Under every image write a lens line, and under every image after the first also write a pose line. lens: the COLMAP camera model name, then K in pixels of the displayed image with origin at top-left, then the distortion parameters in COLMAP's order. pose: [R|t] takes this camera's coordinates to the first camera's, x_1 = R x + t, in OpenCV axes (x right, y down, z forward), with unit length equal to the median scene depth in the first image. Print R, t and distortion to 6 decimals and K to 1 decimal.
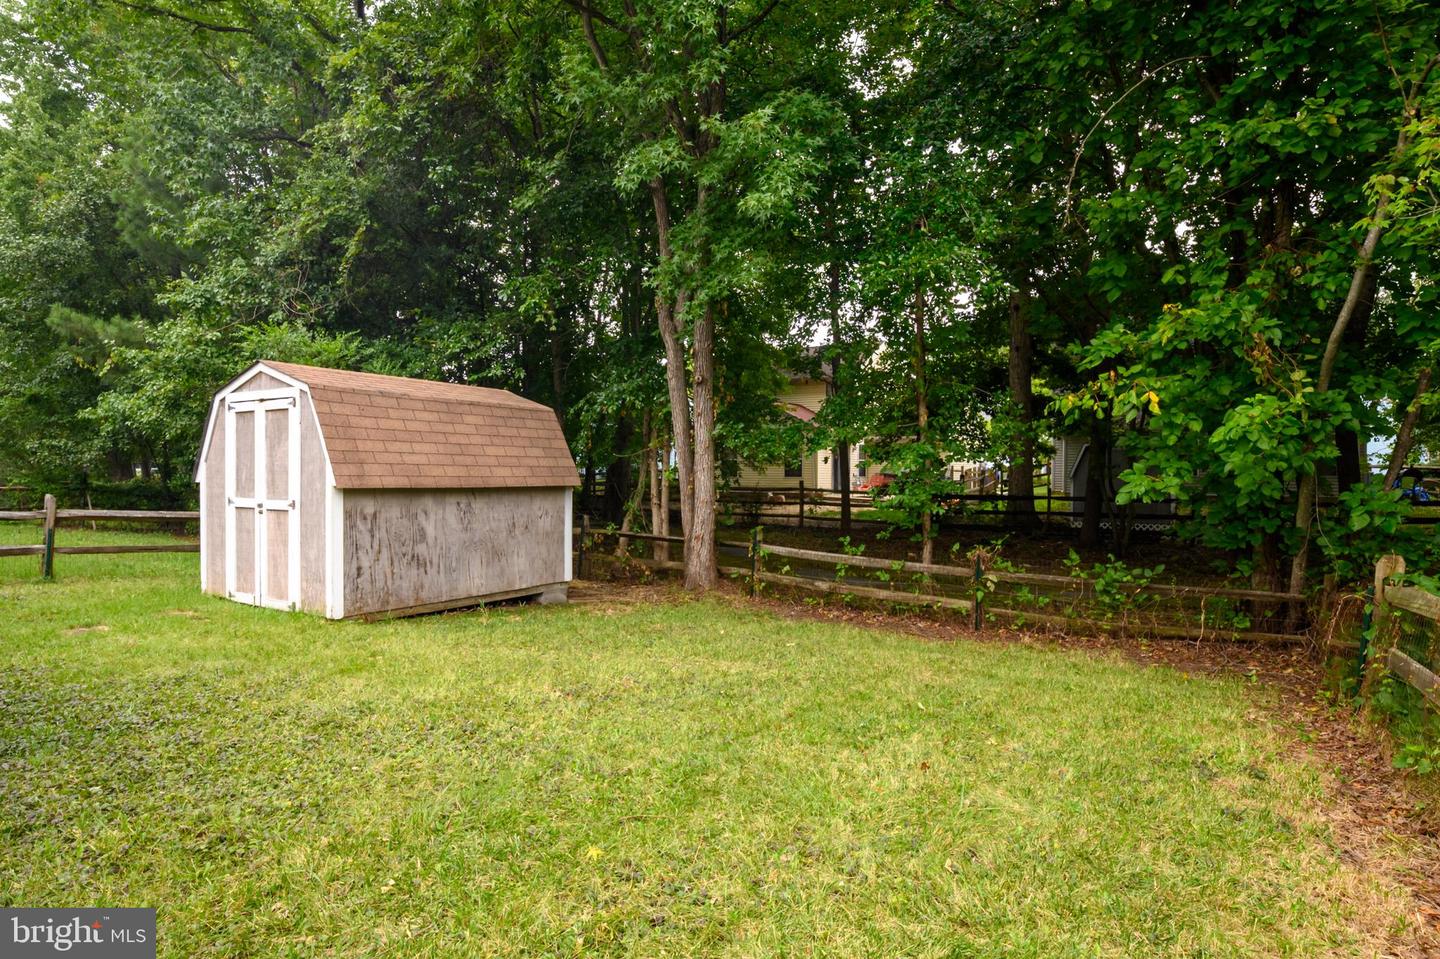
lens RADIAL K [[782.1, 0, 711.7], [0, 782.1, 495.7], [0, 0, 1]] dist [0.000083, 0.000260]
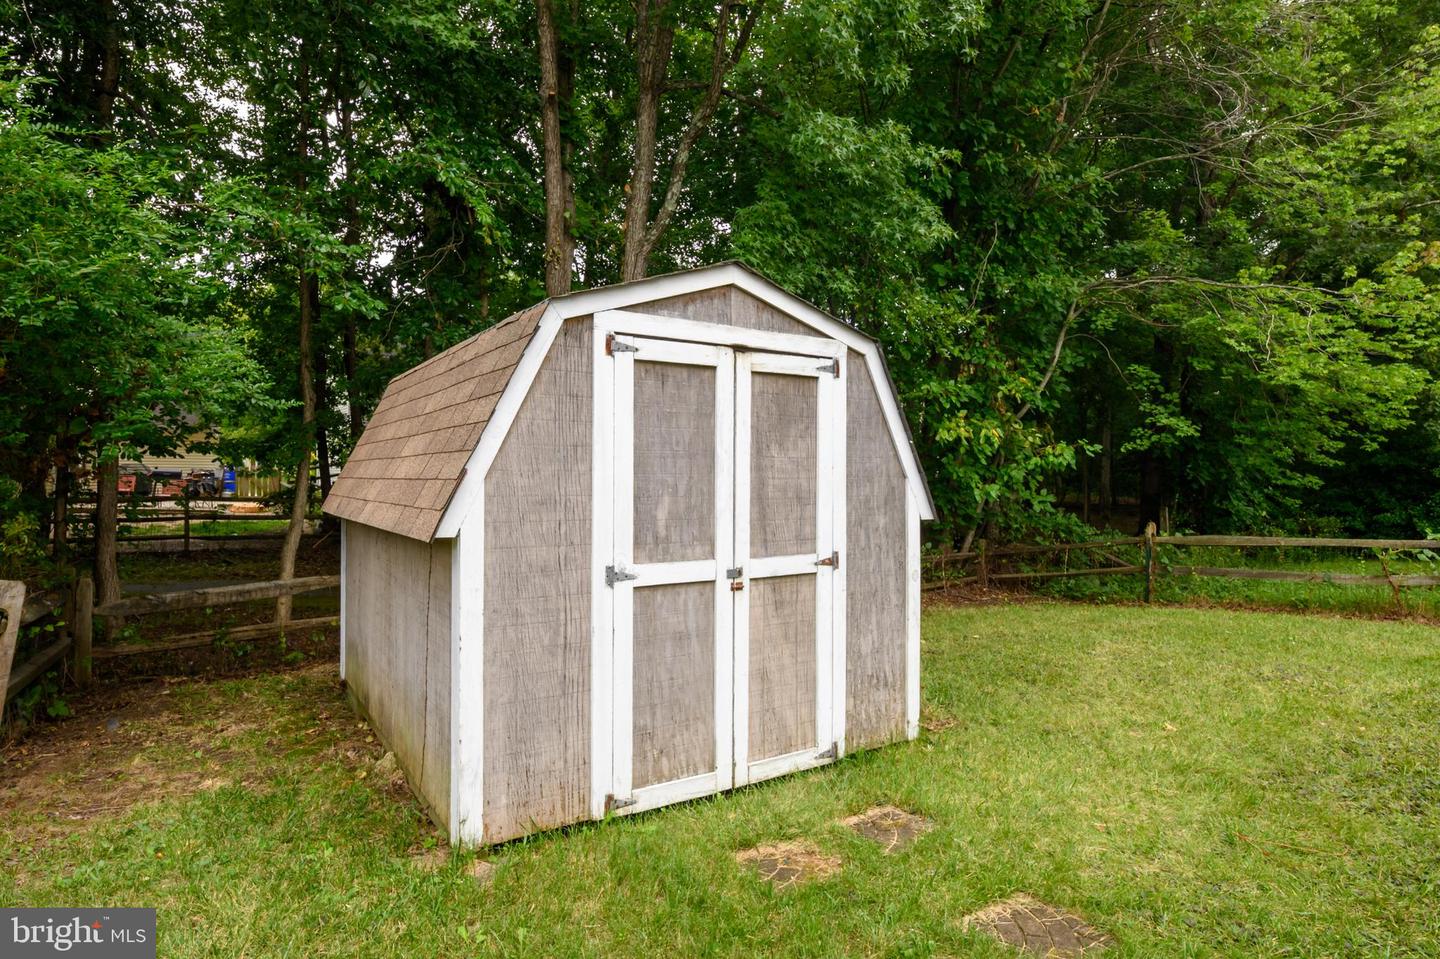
lens RADIAL K [[782.1, 0, 711.7], [0, 782.1, 495.7], [0, 0, 1]] dist [0.000083, 0.000260]
pose [[0.403682, -0.025777, 0.914536, -1.033015], [0.020301, 0.999609, 0.019213, -0.044087], [-0.914674, 0.010810, 0.404048, 0.842436]]
